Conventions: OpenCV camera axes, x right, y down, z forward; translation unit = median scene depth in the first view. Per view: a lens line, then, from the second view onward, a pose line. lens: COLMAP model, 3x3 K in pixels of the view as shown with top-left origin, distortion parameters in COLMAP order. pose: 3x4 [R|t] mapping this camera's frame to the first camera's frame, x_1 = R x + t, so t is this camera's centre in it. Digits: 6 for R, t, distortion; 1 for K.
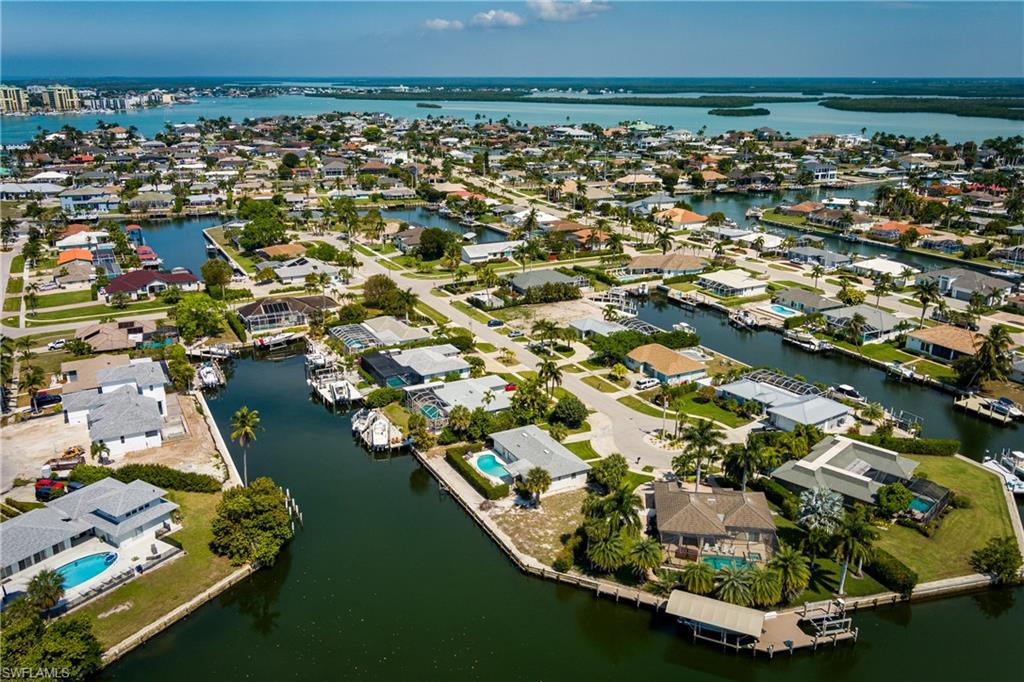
lens RADIAL K [[806.7, 0, 510.4], [0, 806.7, 367.6], [0, 0, 1]] dist [0.038074, -0.035410]
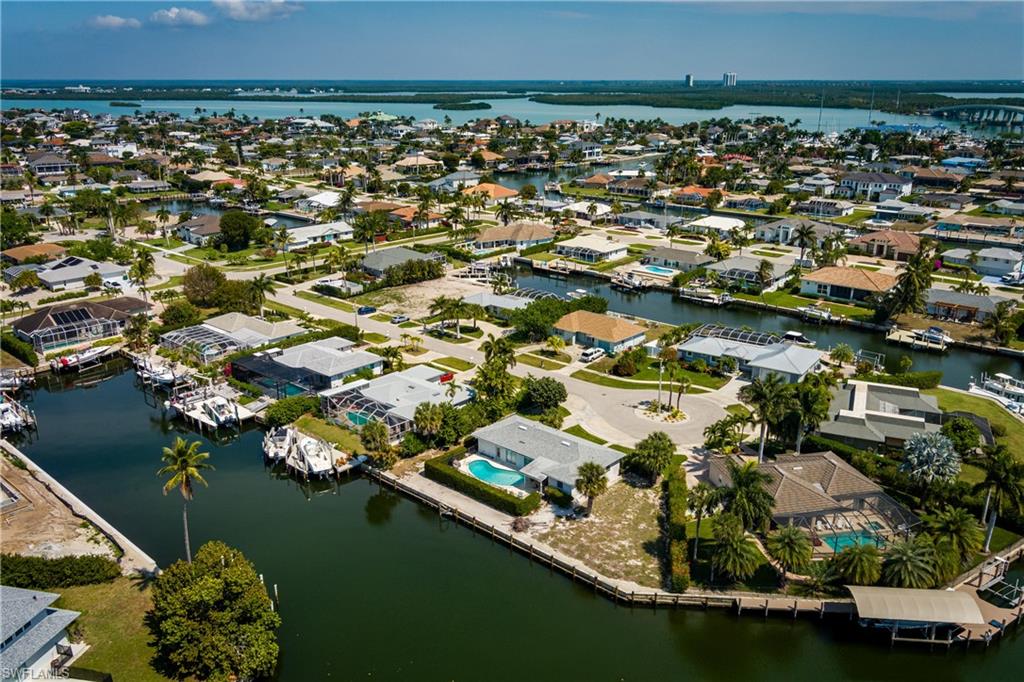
lens RADIAL K [[806.7, 0, 510.4], [0, 806.7, 367.6], [0, 0, 1]] dist [0.038074, -0.035410]
pose [[0.941104, -0.116933, 0.317253, -0.136708], [0.117870, 0.992895, 0.016308, 0.006658], [-0.316906, 0.022047, 0.948201, 0.151667]]
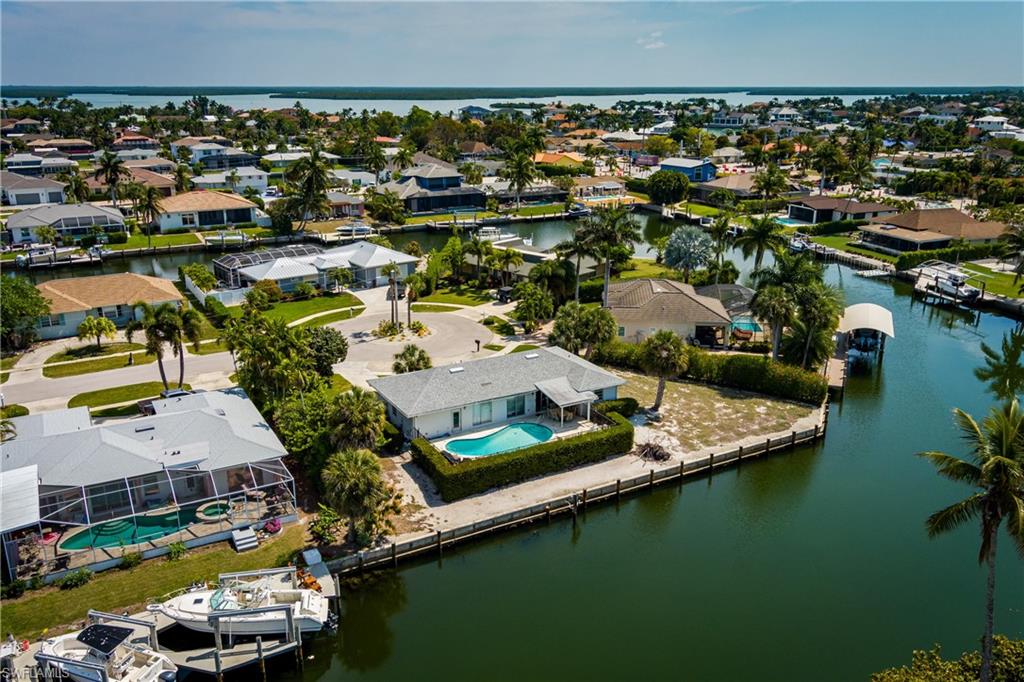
lens RADIAL K [[806.7, 0, 510.4], [0, 806.7, 367.6], [0, 0, 1]] dist [0.038074, -0.035410]
pose [[-0.020915, -0.333725, 0.942438, -0.255454], [0.342723, 0.883136, 0.320331, -0.035822], [-0.939204, 0.329695, 0.095904, 0.535113]]
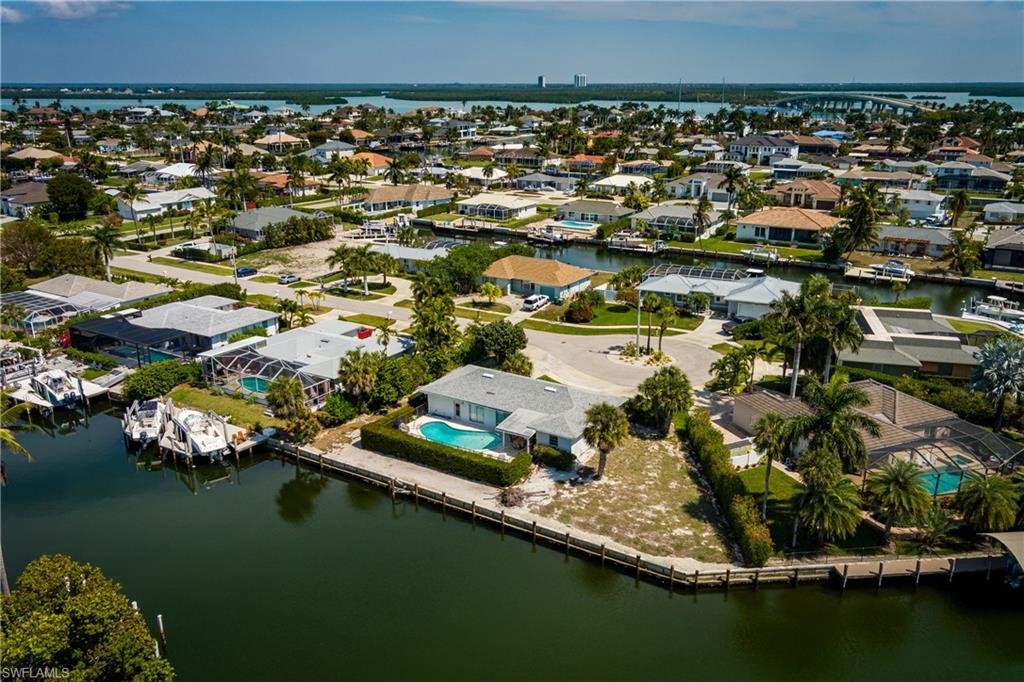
lens RADIAL K [[806.7, 0, 510.4], [0, 806.7, 367.6], [0, 0, 1]] dist [0.038074, -0.035410]
pose [[0.869878, -0.167617, 0.463915, -0.140581], [0.171066, 0.984638, 0.034996, 0.034956], [-0.462654, 0.048918, 0.885188, 0.271963]]
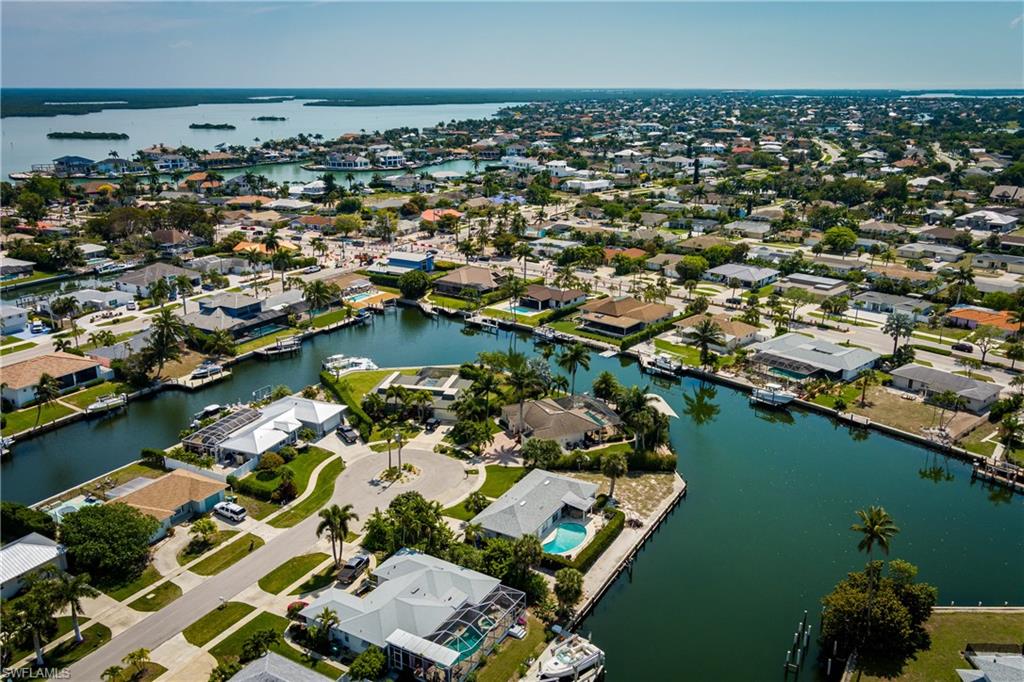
lens RADIAL K [[806.7, 0, 510.4], [0, 806.7, 367.6], [0, 0, 1]] dist [0.038074, -0.035410]
pose [[-0.518213, -0.285744, 0.806105, -0.351099], [0.293360, 0.825966, 0.481374, -0.252532], [-0.803365, 0.485933, -0.344200, 0.712727]]
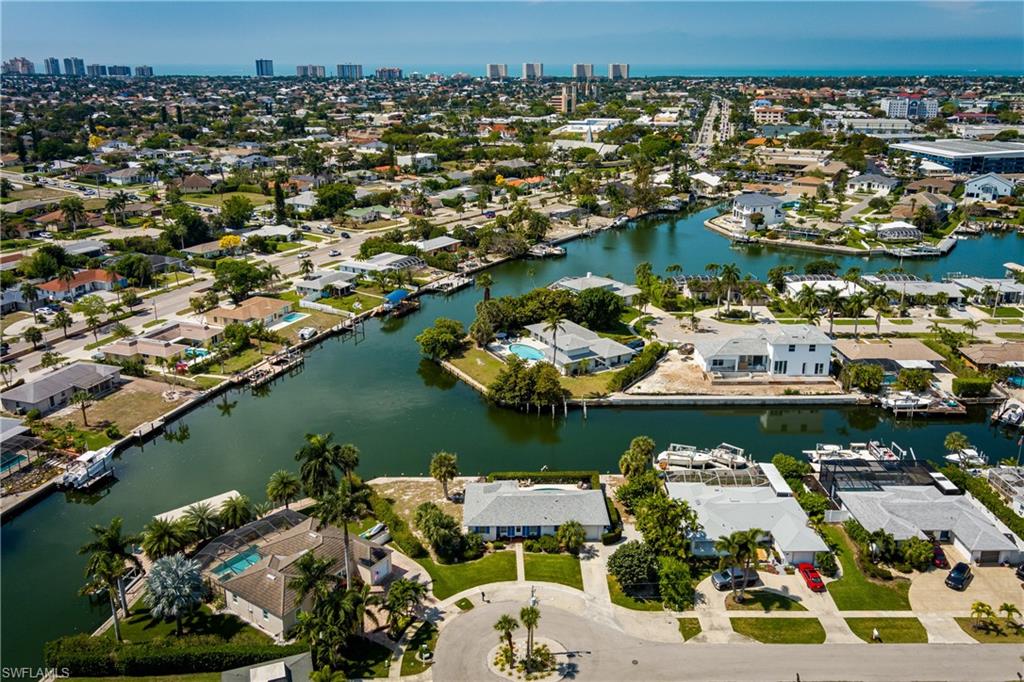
lens RADIAL K [[806.7, 0, 510.4], [0, 806.7, 367.6], [0, 0, 1]] dist [0.038074, -0.035410]
pose [[-0.447515, 0.312683, -0.837830, 0.395195], [-0.310326, 0.824365, 0.473414, -0.222382], [0.838706, 0.471860, -0.271882, 0.647038]]
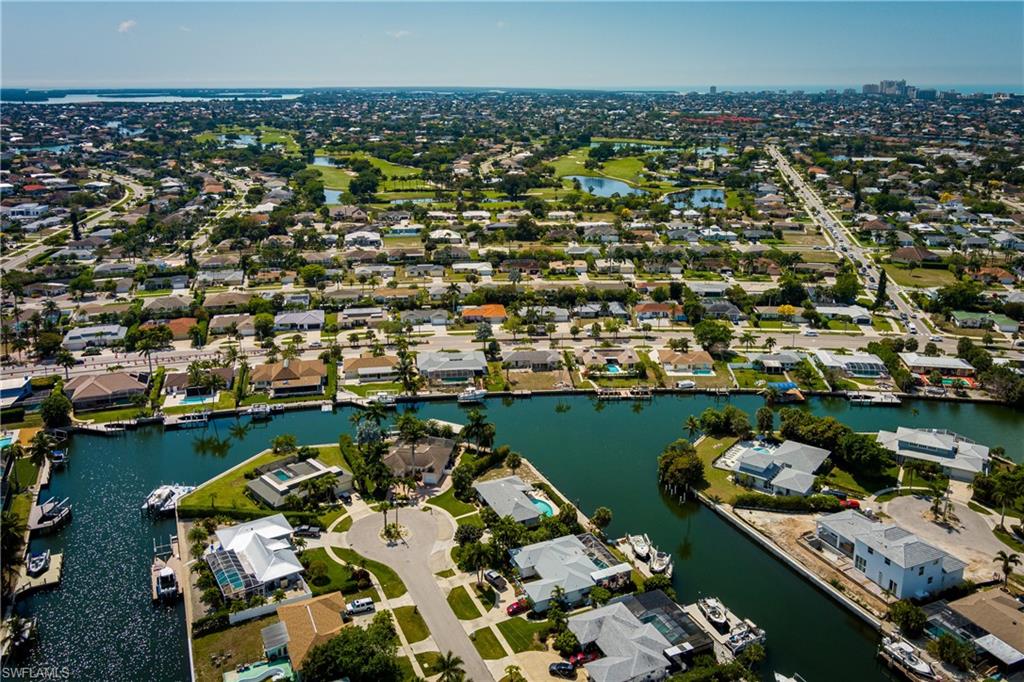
lens RADIAL K [[806.7, 0, 510.4], [0, 806.7, 367.6], [0, 0, 1]] dist [0.038074, -0.035410]
pose [[-0.997786, -0.026079, 0.061177, -0.024570], [0.019301, 0.766755, 0.641650, -0.532194], [-0.063641, 0.641410, -0.764554, 1.080563]]
